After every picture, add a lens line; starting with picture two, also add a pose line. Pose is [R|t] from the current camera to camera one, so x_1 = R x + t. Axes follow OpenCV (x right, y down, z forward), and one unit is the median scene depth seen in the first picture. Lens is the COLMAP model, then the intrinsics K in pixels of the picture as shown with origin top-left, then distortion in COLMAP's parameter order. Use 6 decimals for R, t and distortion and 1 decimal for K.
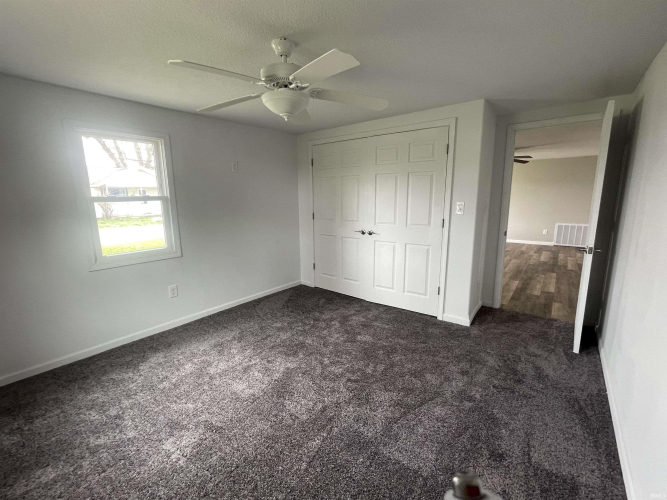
lens RADIAL K [[289.5, 0, 333.5], [0, 289.5, 250.0], [0, 0, 1]] dist [0.002364, 0.000106]
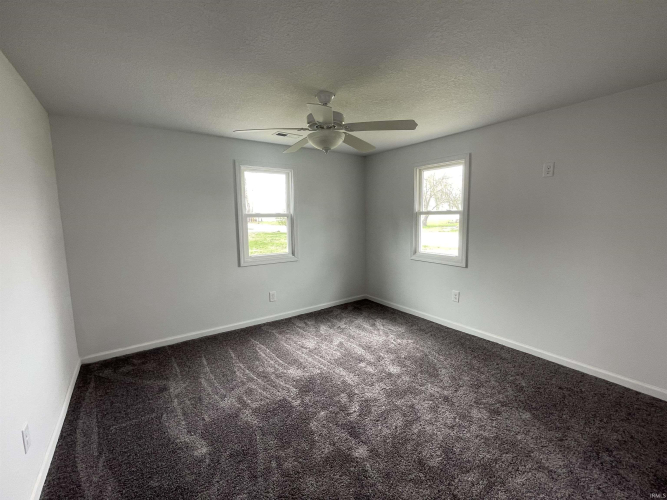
lens RADIAL K [[289.5, 0, 333.5], [0, 289.5, 250.0], [0, 0, 1]] dist [0.002364, 0.000106]
pose [[-0.271603, 0.128481, -0.953795, 0.625420], [-0.169791, 0.969107, 0.178893, -0.149699], [0.947313, 0.210533, -0.241398, 0.847739]]
